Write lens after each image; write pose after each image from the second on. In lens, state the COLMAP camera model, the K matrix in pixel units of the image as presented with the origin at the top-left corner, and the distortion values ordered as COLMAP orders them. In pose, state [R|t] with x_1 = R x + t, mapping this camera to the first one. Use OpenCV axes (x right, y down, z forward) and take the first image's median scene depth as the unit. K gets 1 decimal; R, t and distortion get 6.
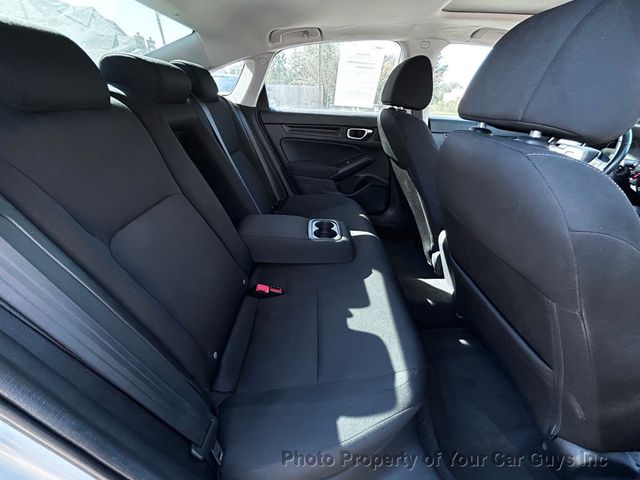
lens RADIAL K [[256.5, 0, 319.3], [0, 256.5, 238.9], [0, 0, 1]] dist [-0.000736, 0.000195]
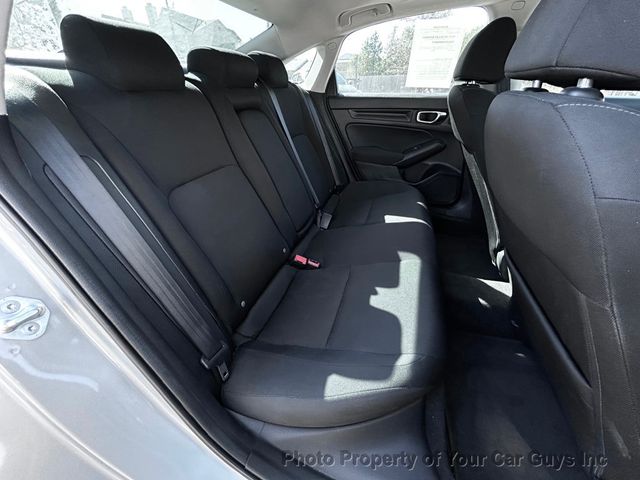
lens RADIAL K [[256.5, 0, 319.3], [0, 256.5, 238.9], [0, 0, 1]] dist [-0.000736, 0.000195]
pose [[0.952246, 0.108589, -0.285370, 0.105039], [-0.101902, 0.994060, 0.038227, 0.040135], [0.287826, -0.007322, 0.957655, -0.003134]]
